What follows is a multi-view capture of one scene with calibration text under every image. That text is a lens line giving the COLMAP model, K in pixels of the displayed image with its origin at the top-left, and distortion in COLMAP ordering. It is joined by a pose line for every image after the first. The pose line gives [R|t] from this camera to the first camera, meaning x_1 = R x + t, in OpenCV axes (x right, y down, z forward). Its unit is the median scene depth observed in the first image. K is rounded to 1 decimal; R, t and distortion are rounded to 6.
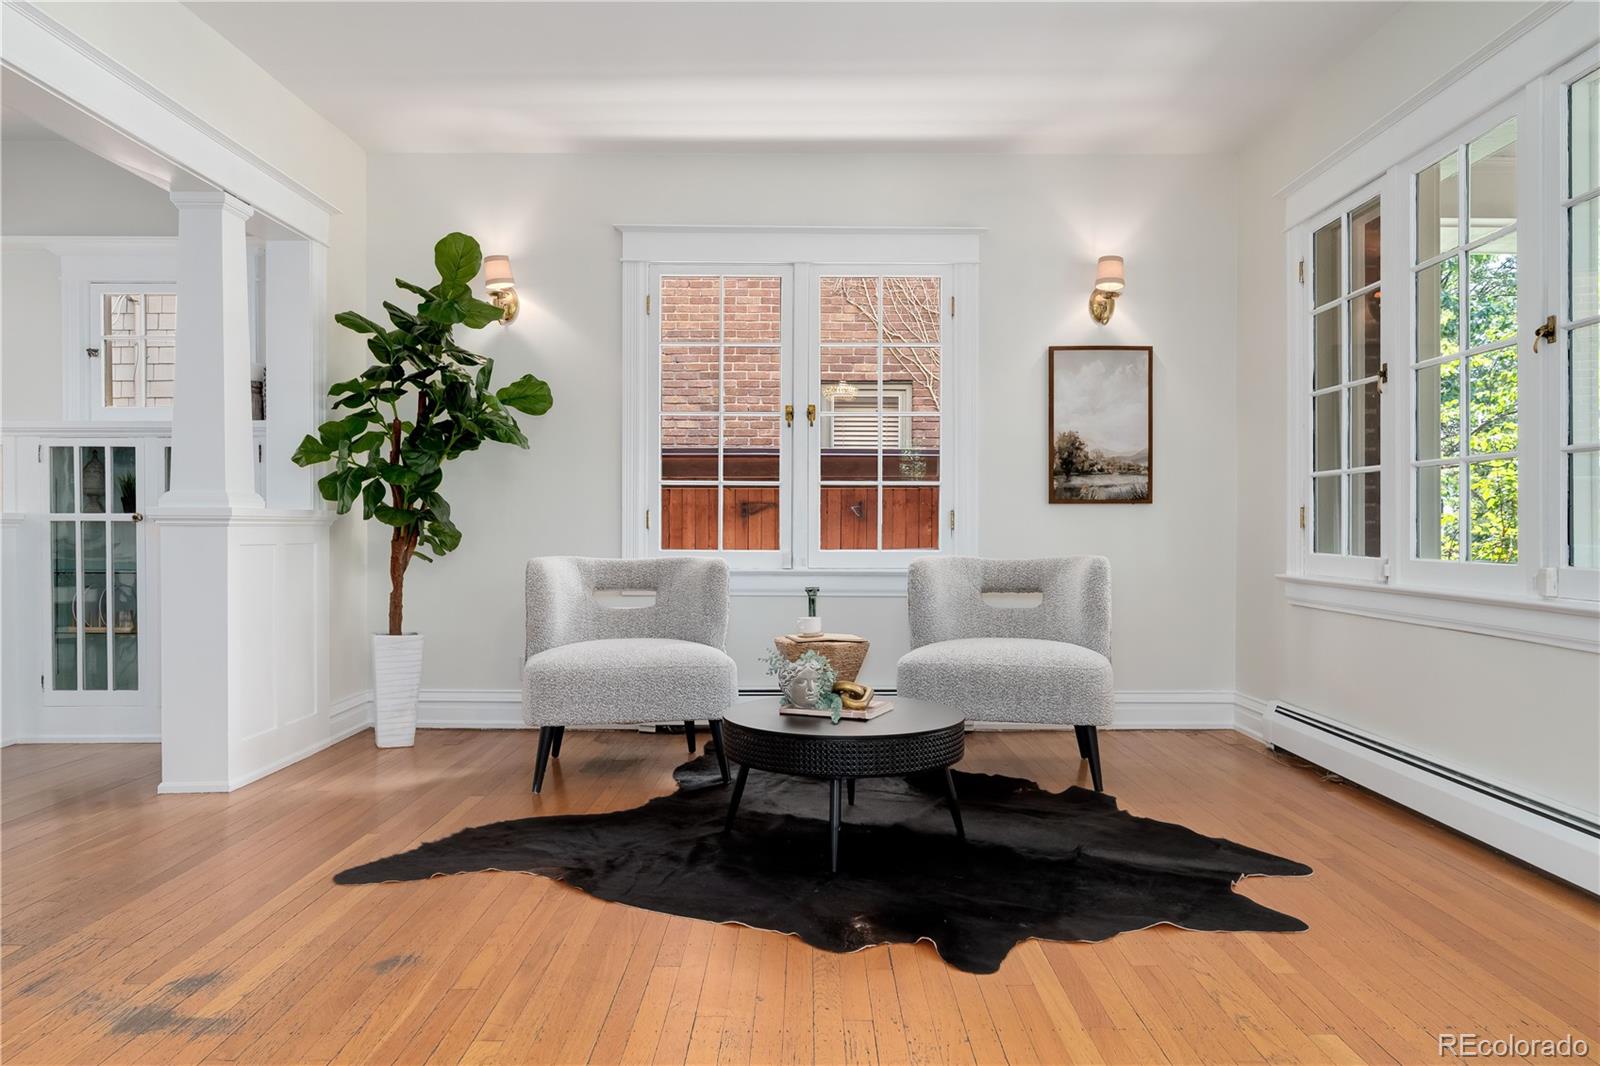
lens RADIAL K [[1048.2, 0, 793.6], [0, 1048.2, 537.7], [0, 0, 1]] dist [0.000804, -0.000938]
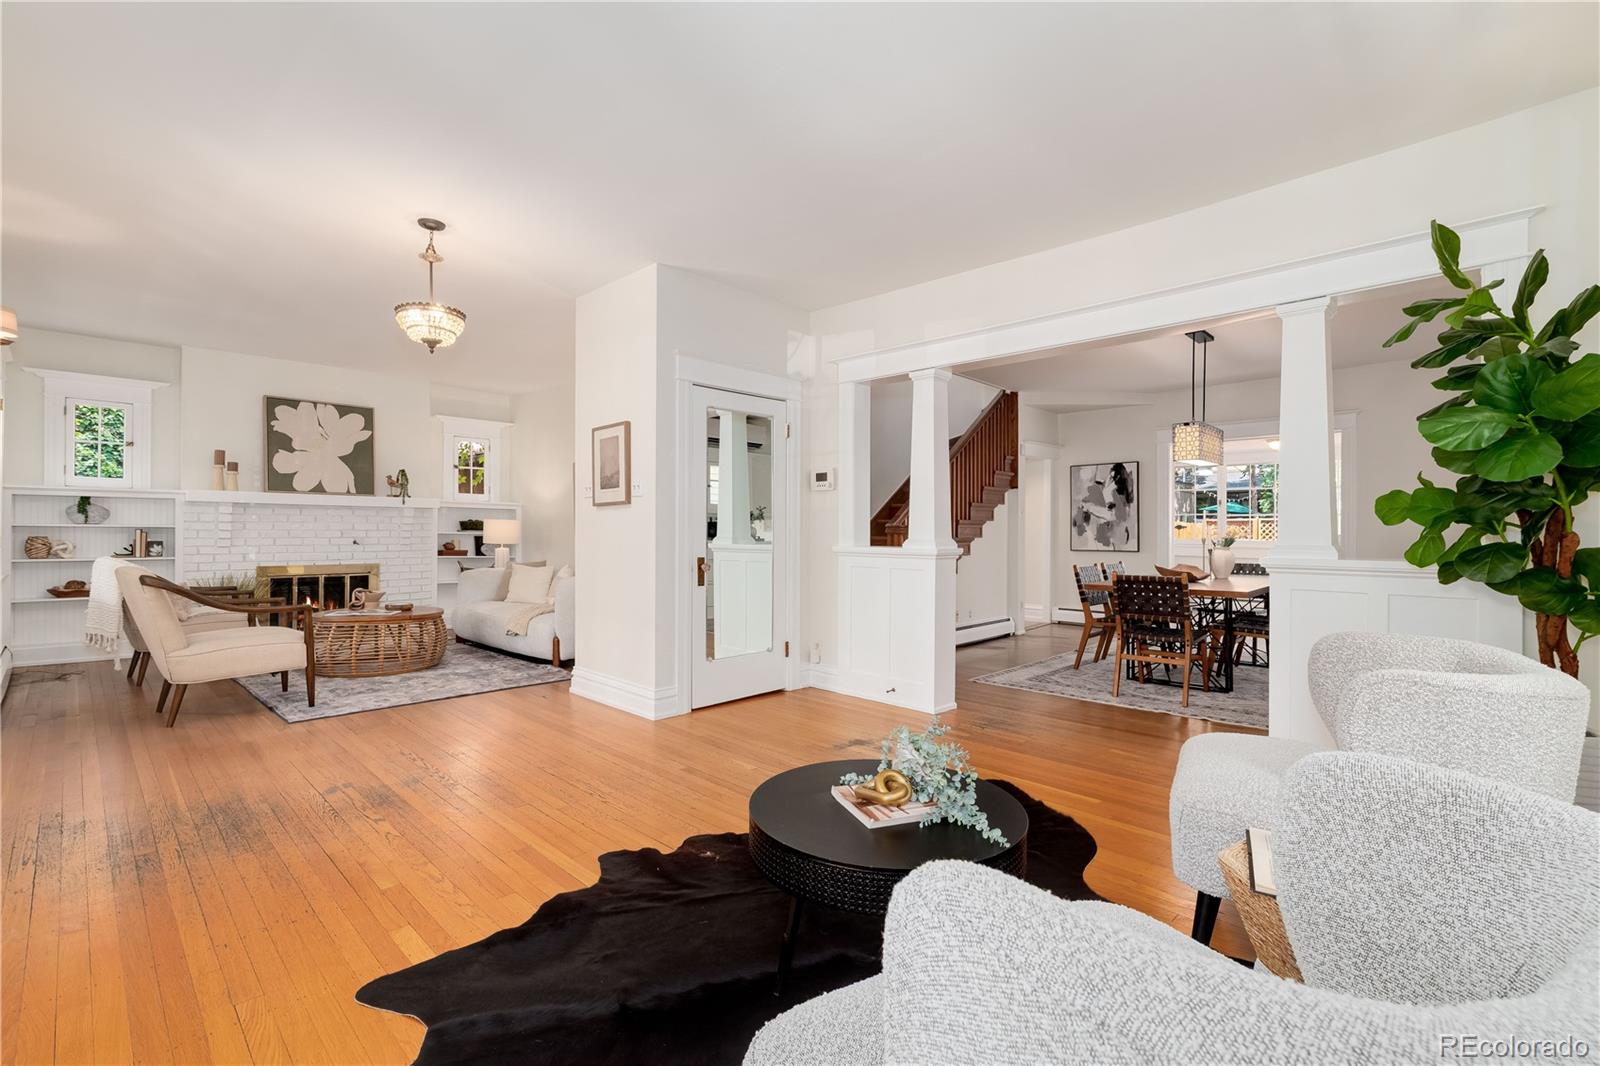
lens RADIAL K [[706.1, 0, 804.8], [0, 706.1, 535.5], [0, 0, 1]] dist [0.000903, -0.000272]
pose [[-0.688204, -0.002250, -0.725514, 0.347124], [-0.013376, 0.999865, 0.009588, -0.043269], [0.725394, 0.016303, -0.688141, 0.893445]]
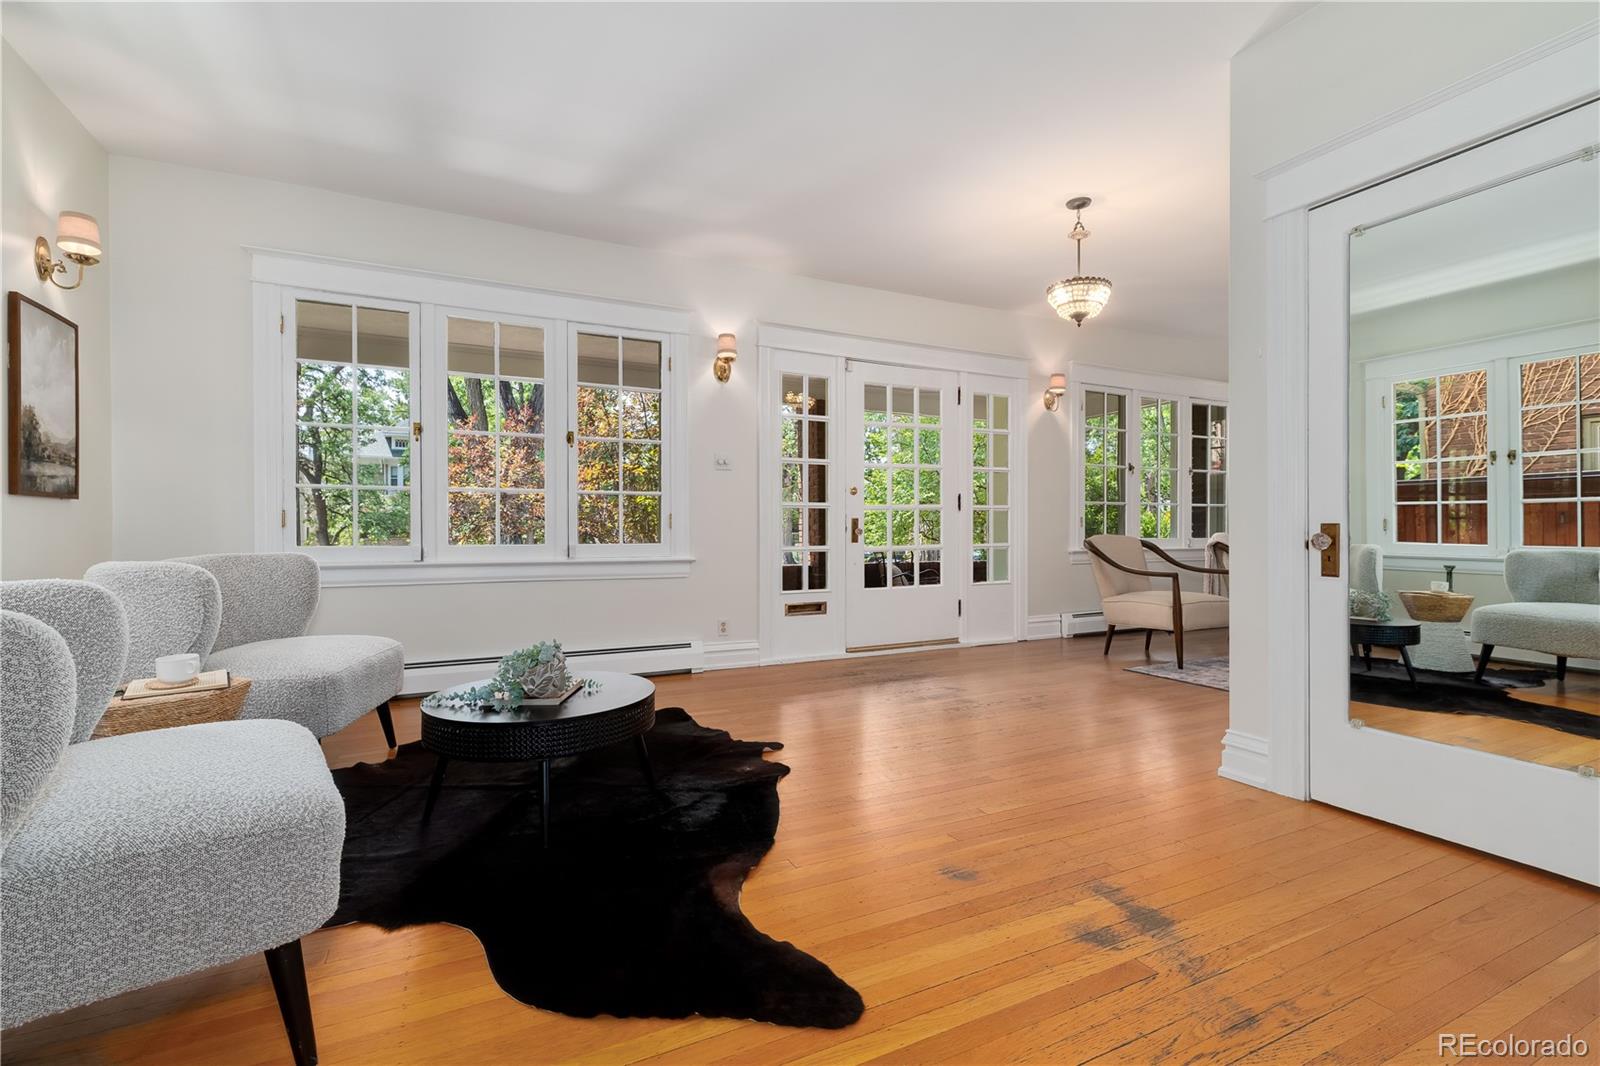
lens RADIAL K [[706.1, 0, 804.8], [0, 706.1, 535.5], [0, 0, 1]] dist [0.000903, -0.000272]
pose [[-0.447547, -0.007354, 0.894230, -0.486018], [0.007647, 0.999898, 0.012050, -0.003811], [-0.894227, 0.012231, -0.447446, 0.713082]]
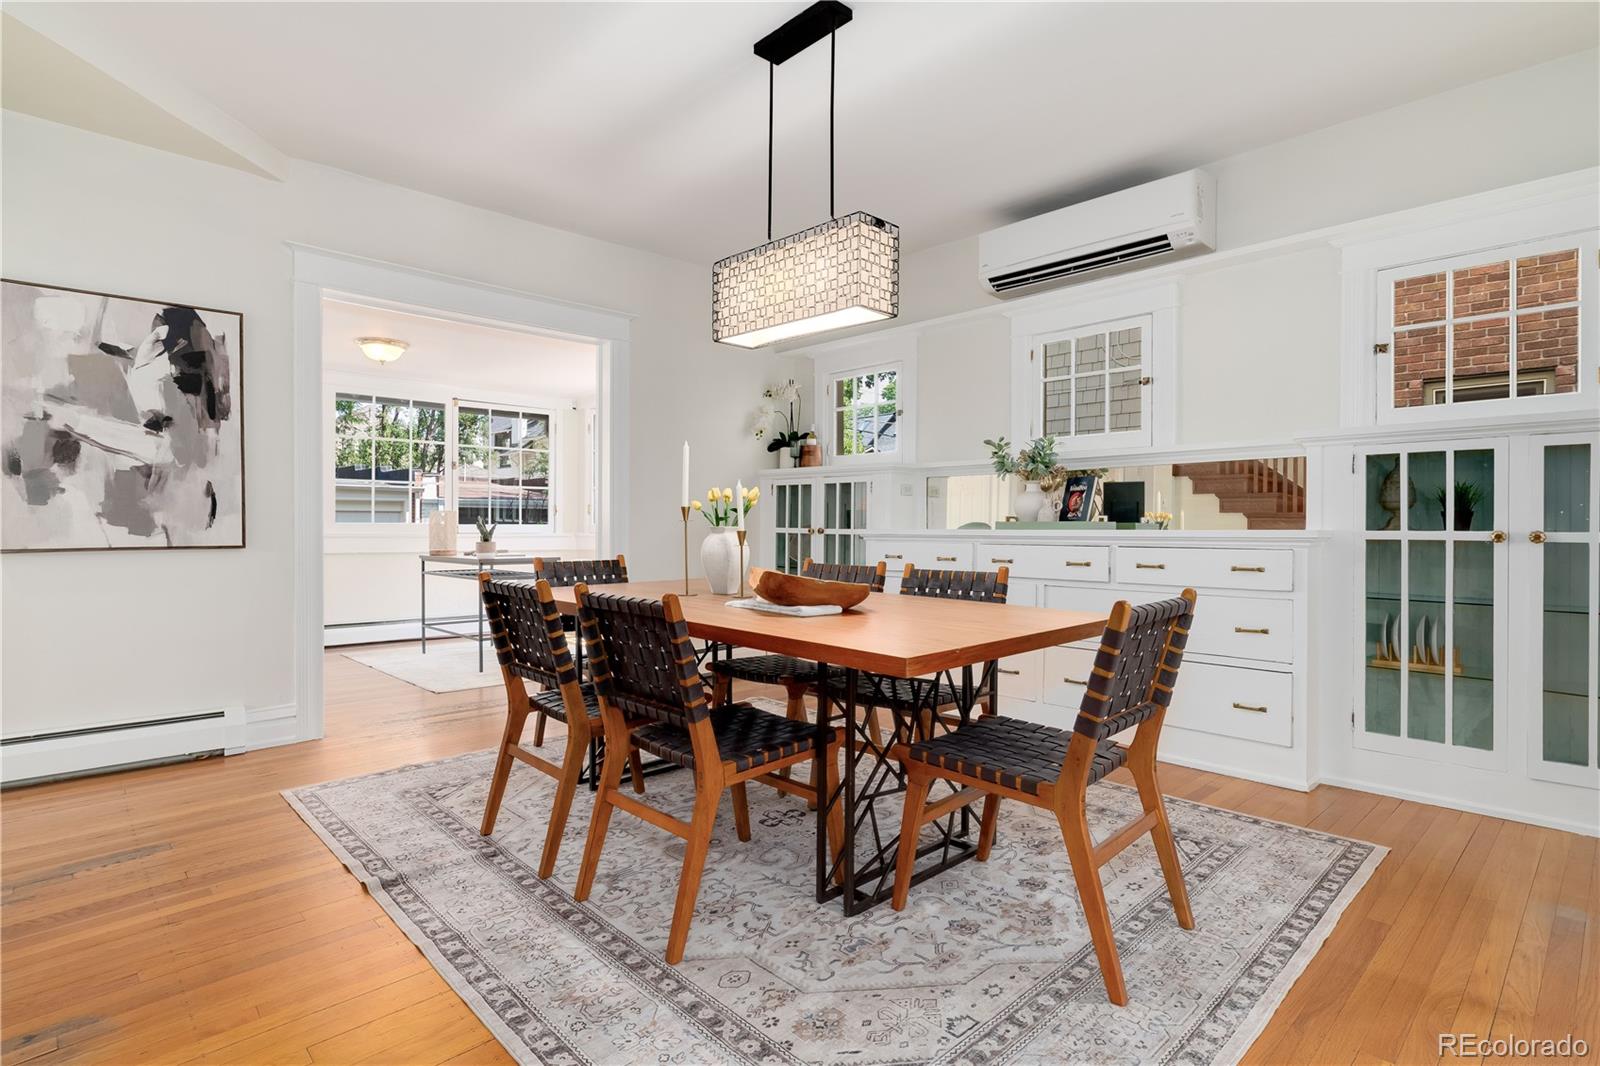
lens RADIAL K [[794.5, 0, 800.0], [0, 794.5, 533.0], [0, 0, 1]] dist [-0.000965, -0.000436]
pose [[0.691136, 0.006962, -0.722691, -0.526300], [-0.007678, 0.999968, 0.002290, -0.018370], [0.722684, 0.003966, 0.691167, 0.182866]]
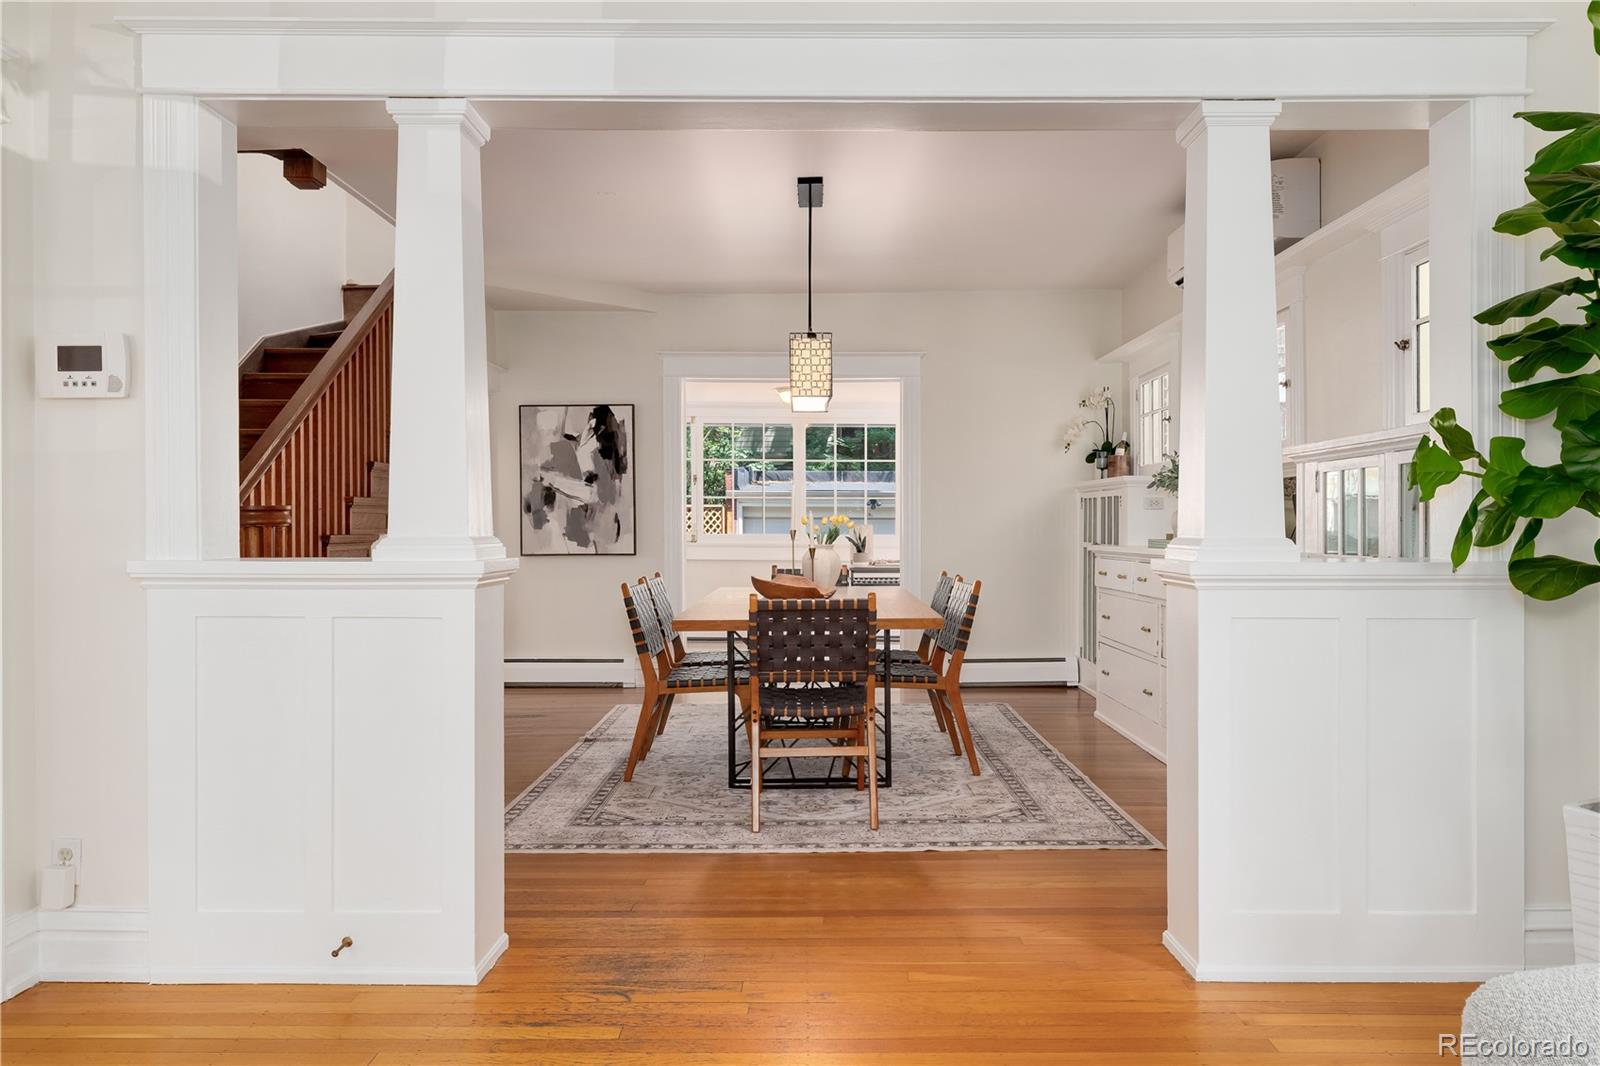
lens RADIAL K [[1074.1, 0, 820.1], [0, 1074.1, 528.1], [0, 0, 1]] dist [-0.001973, -0.001583]
pose [[0.008262, -0.001800, -0.999964, 0.119717], [-0.007885, 0.999967, -0.001866, -0.036677], [0.999935, 0.007900, 0.008247, 0.567113]]
